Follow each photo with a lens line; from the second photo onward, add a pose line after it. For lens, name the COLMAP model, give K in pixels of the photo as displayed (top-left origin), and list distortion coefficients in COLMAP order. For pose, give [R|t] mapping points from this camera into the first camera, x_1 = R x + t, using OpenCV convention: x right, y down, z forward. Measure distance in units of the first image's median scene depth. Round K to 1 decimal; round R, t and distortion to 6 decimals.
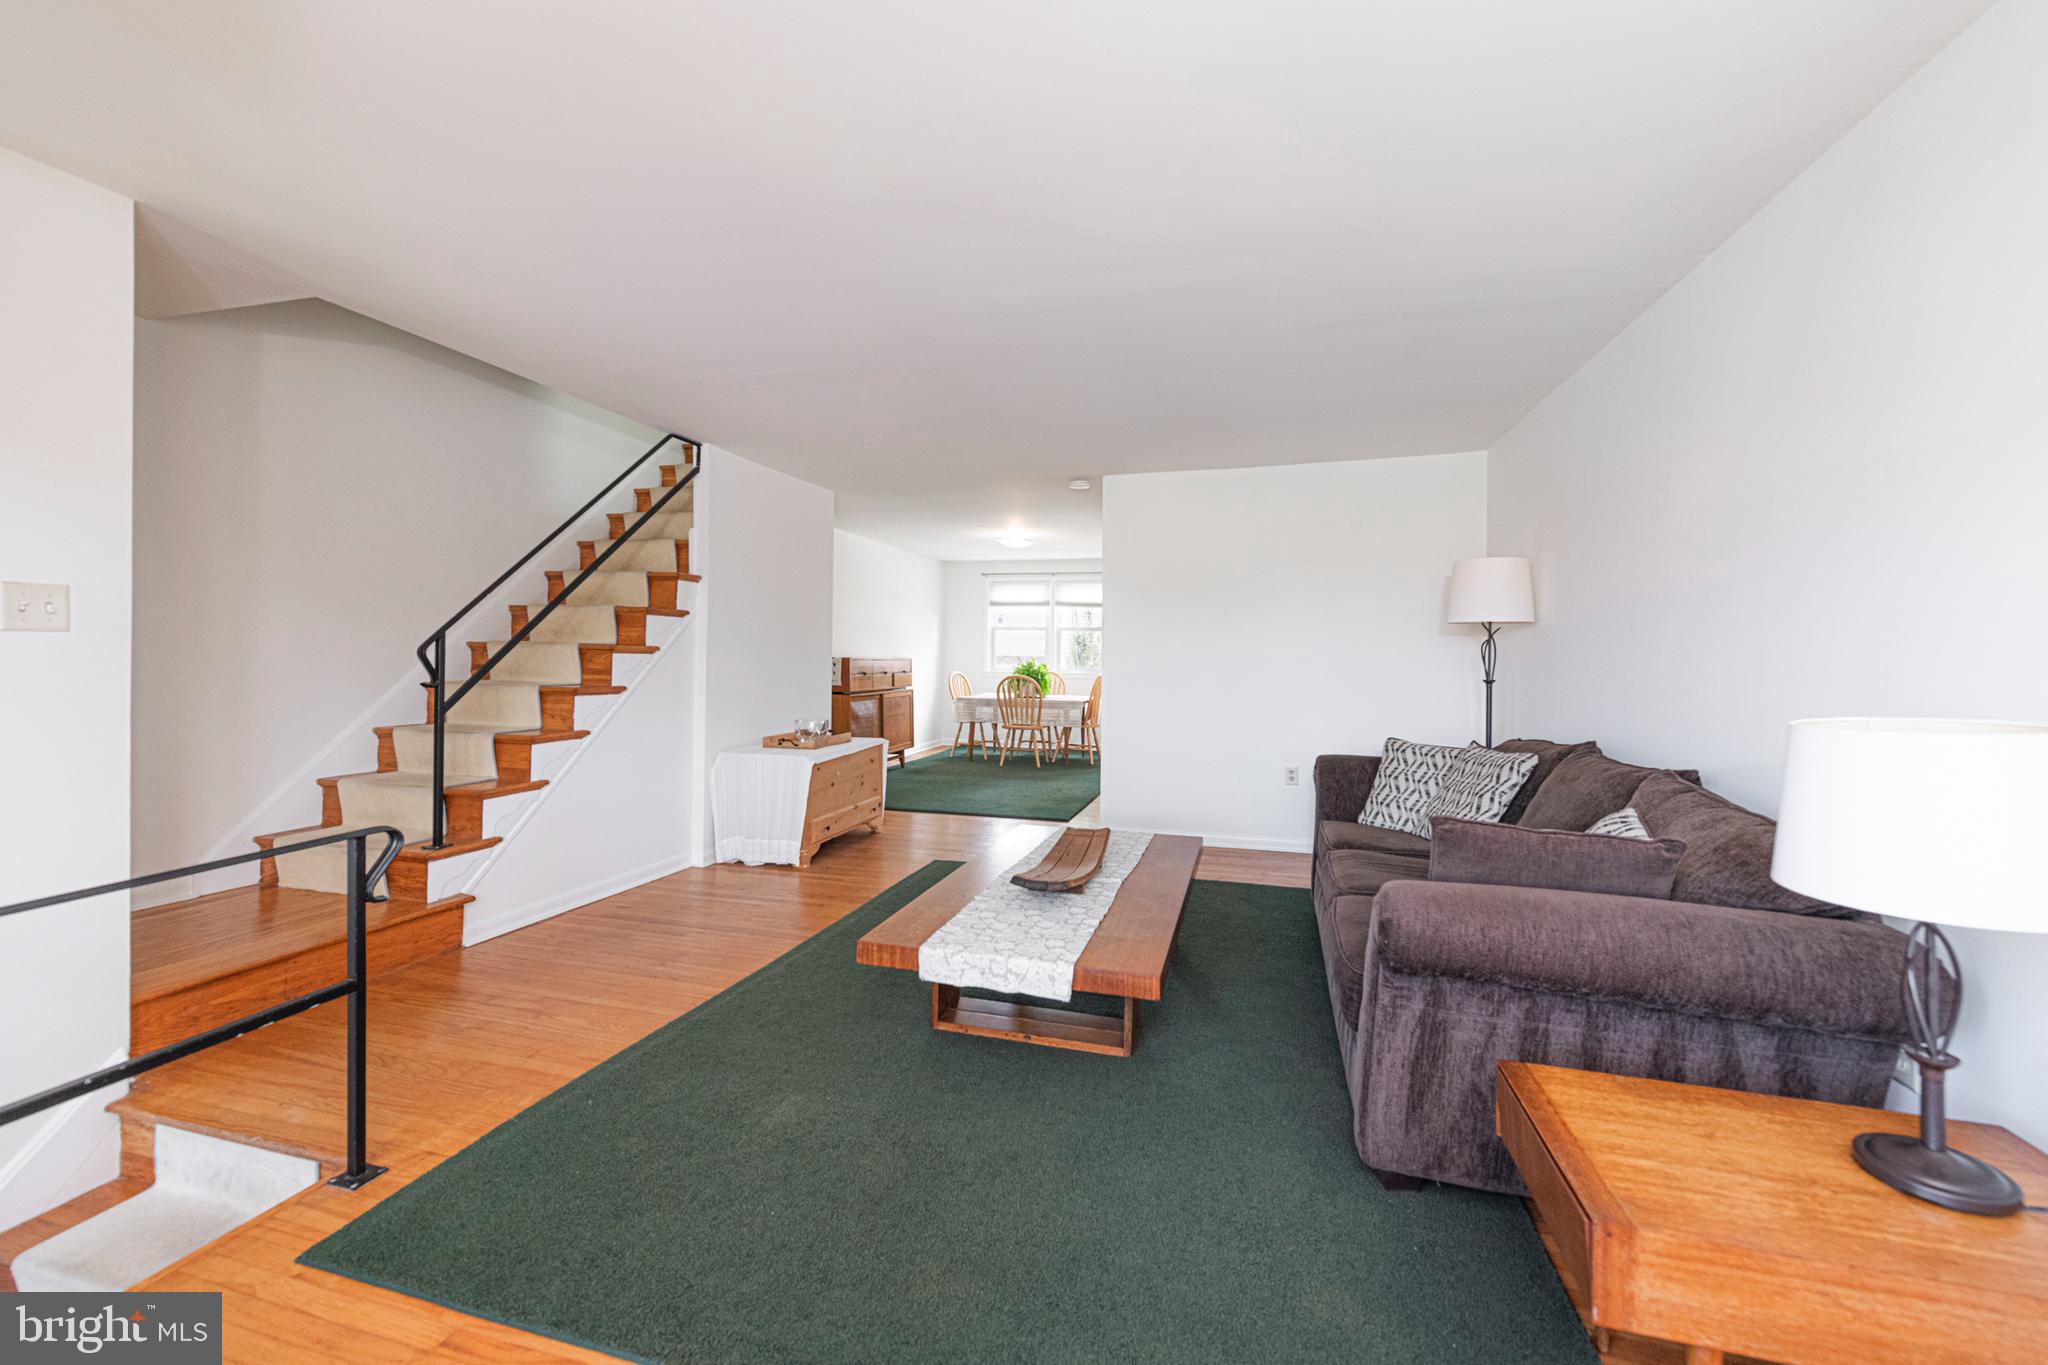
lens RADIAL K [[809.1, 0, 1025.5], [0, 809.1, 664.7], [0, 0, 1]] dist [0.013148, -0.002578]
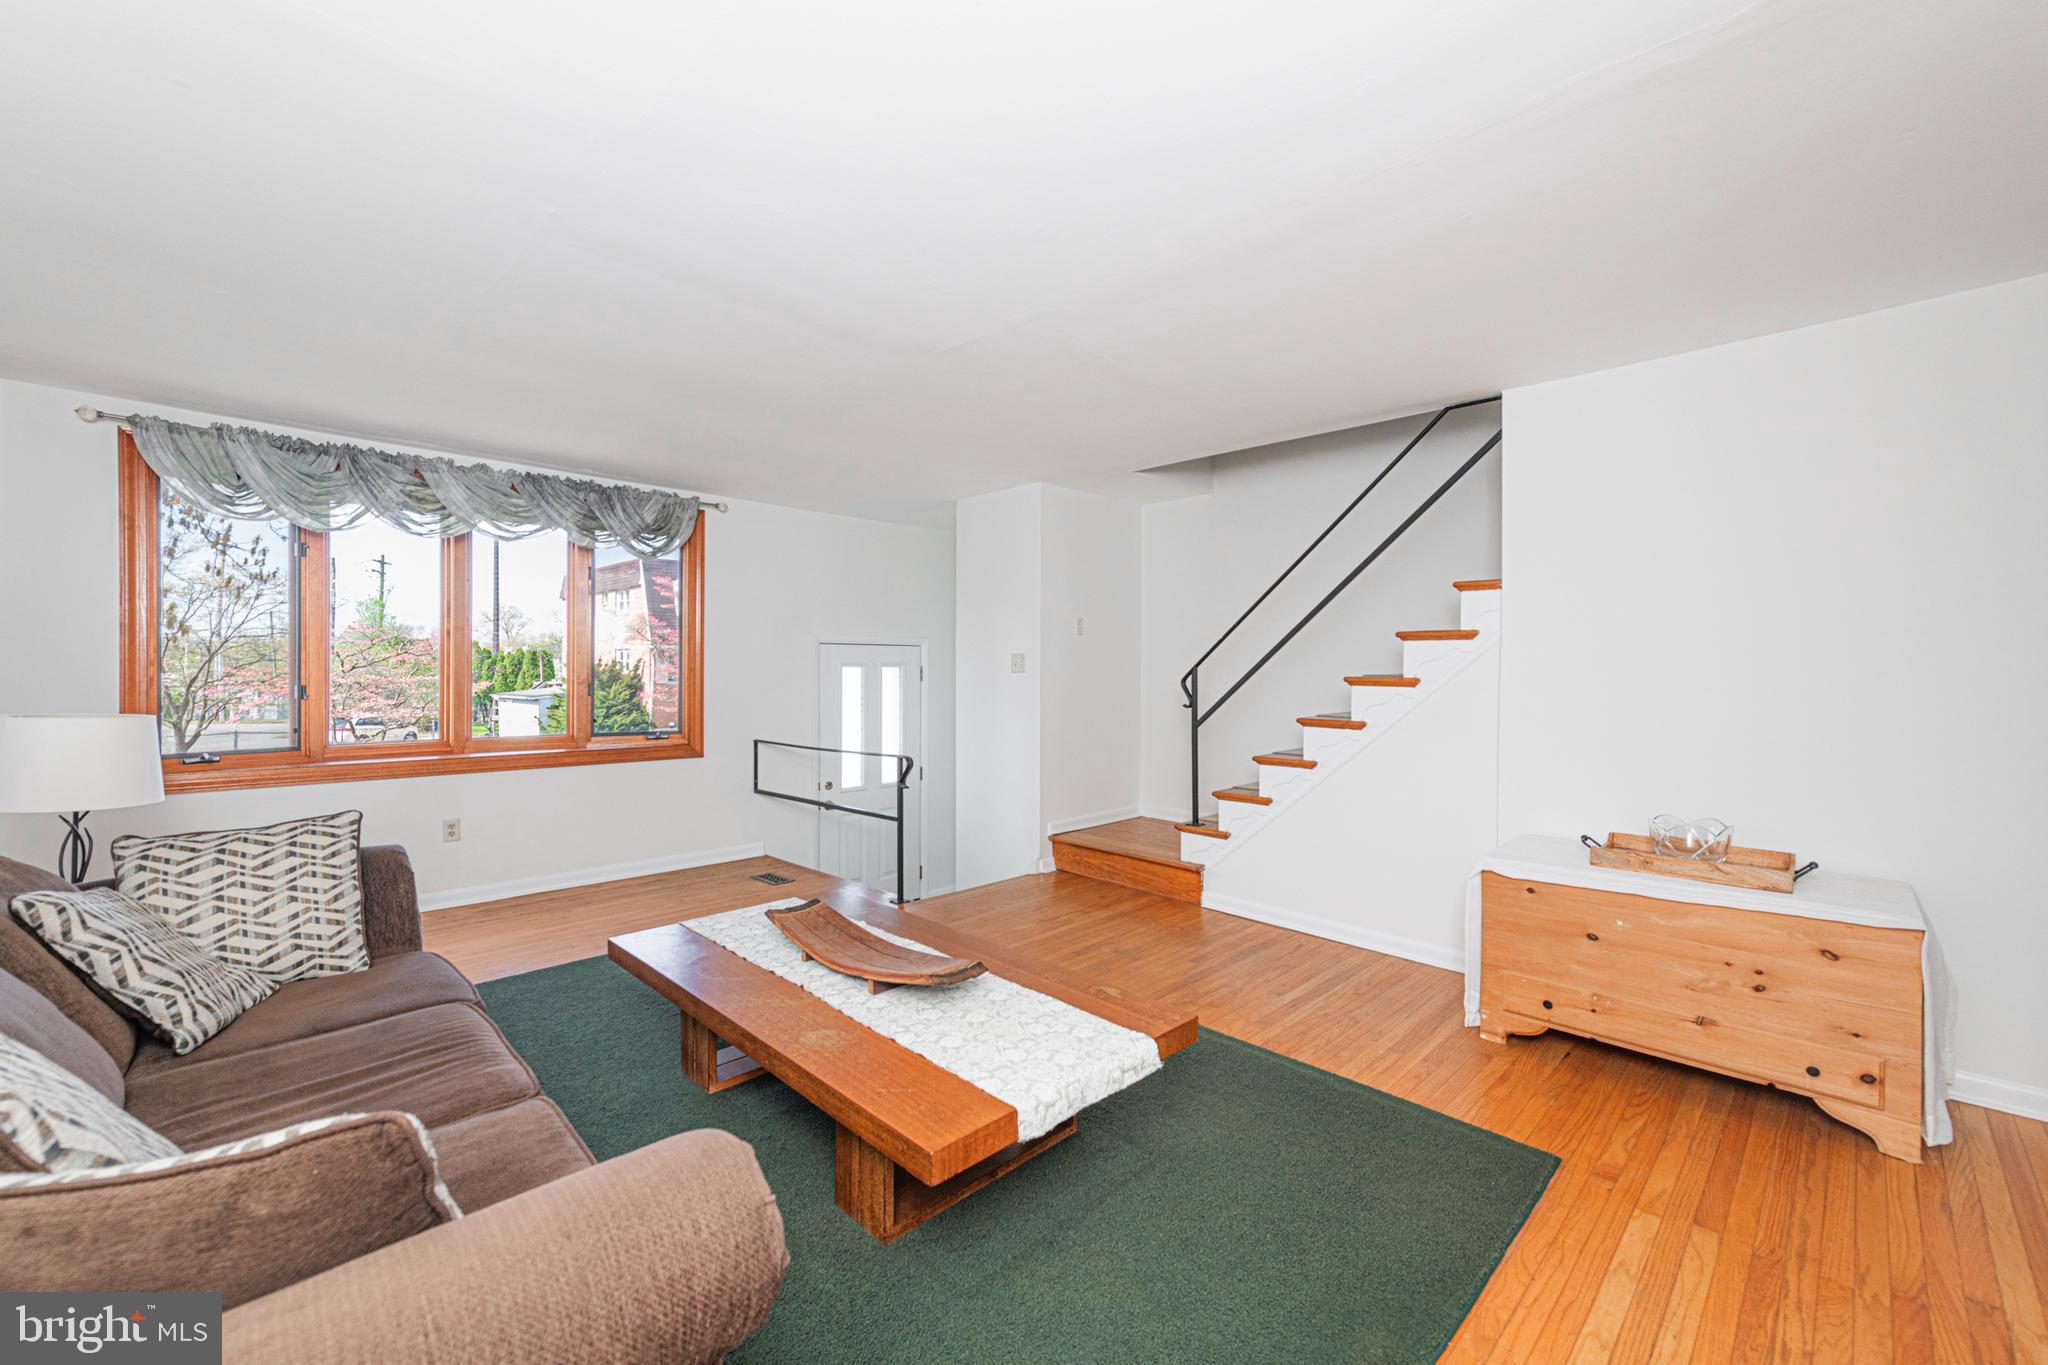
lens RADIAL K [[809.1, 0, 1022.0], [0, 809.1, 680.1], [0, 0, 1]] dist [0.013148, -0.002578]
pose [[-0.489319, -0.005642, -0.872087, 0.611198], [-0.017372, 0.999844, 0.003279, -0.019070], [0.871932, 0.016754, -0.489341, 1.407699]]
